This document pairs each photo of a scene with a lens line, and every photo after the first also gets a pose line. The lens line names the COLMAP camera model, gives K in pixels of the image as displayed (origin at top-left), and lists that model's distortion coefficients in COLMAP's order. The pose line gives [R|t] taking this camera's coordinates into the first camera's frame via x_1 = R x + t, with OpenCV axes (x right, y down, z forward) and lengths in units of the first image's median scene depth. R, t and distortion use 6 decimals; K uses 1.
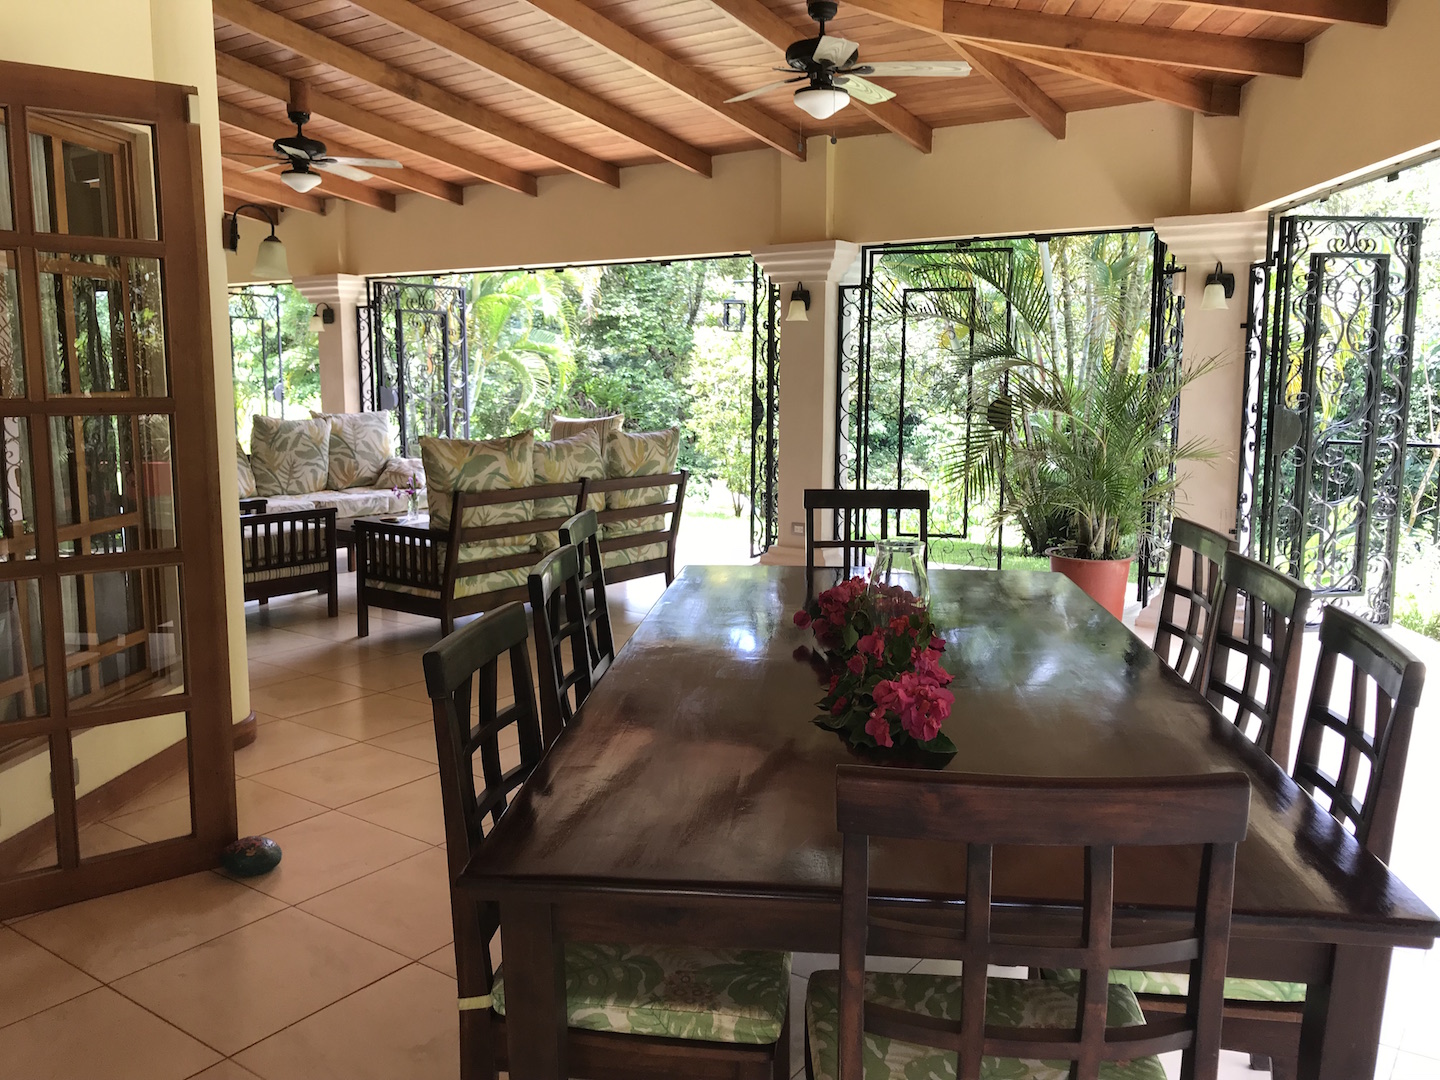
lens RADIAL K [[1196.0, 0, 688.5], [0, 1196.0, 535.2], [0, 0, 1]] dist [0.048459, -0.066044]
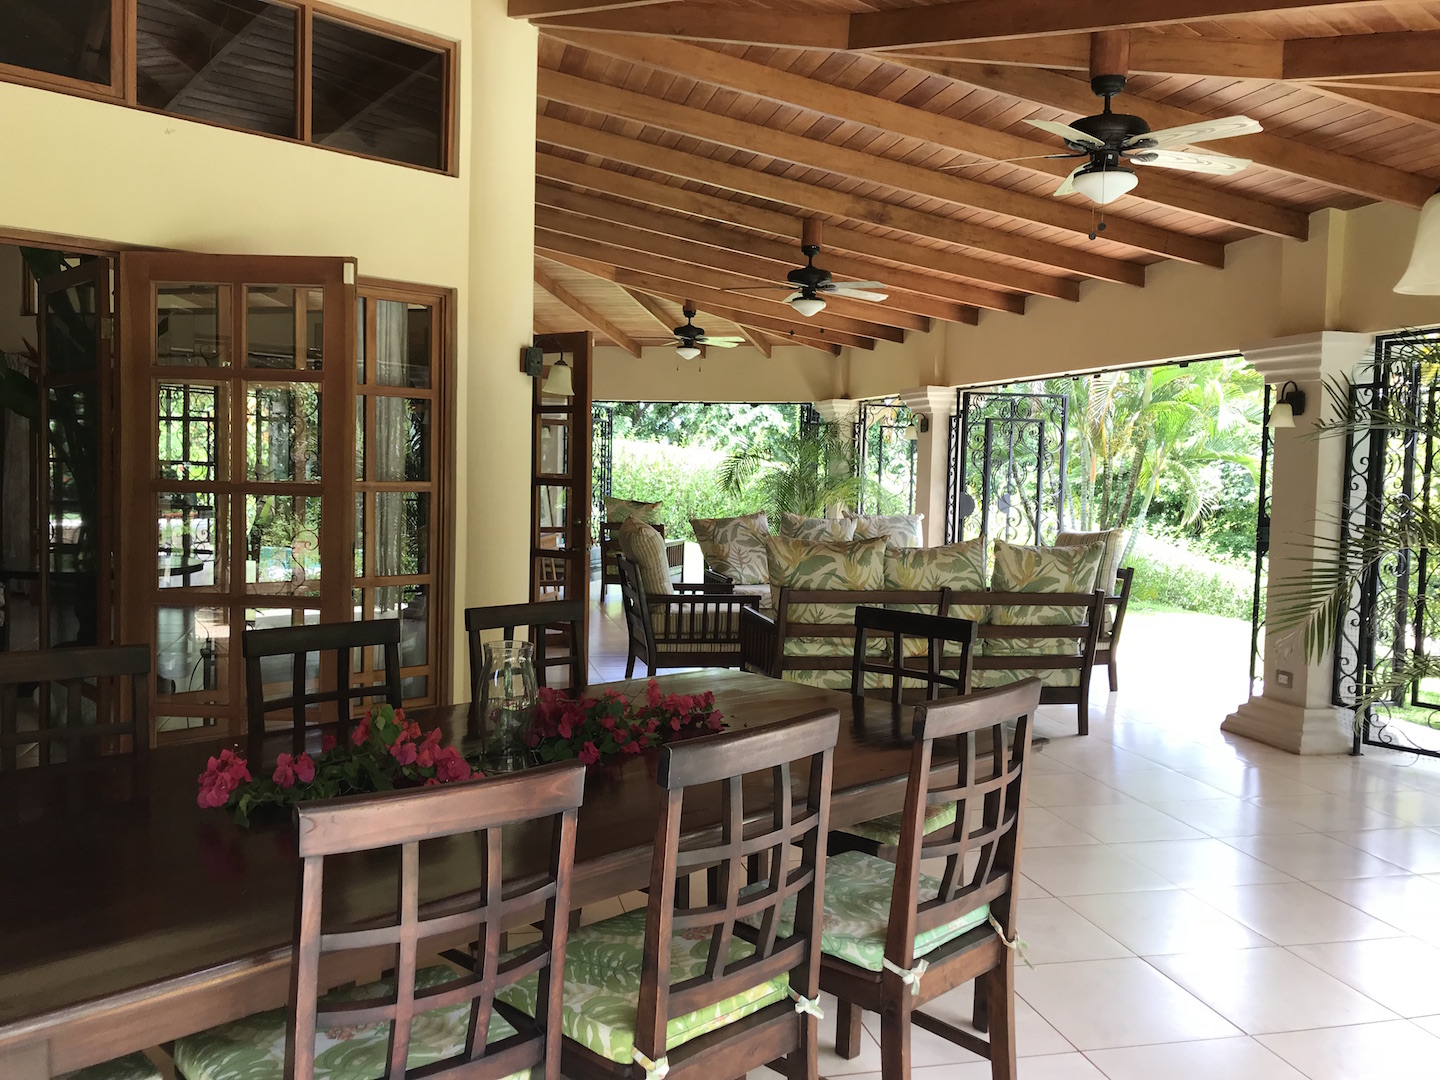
lens RADIAL K [[1196.0, 0, 699.6], [0, 1196.0, 540.9], [0, 0, 1]] dist [0.048459, -0.066044]
pose [[0.750622, 0.061549, -0.657859, 0.375641], [-0.117061, 0.992289, -0.040730, -0.021367], [0.650279, 0.107582, 0.752039, 0.127282]]
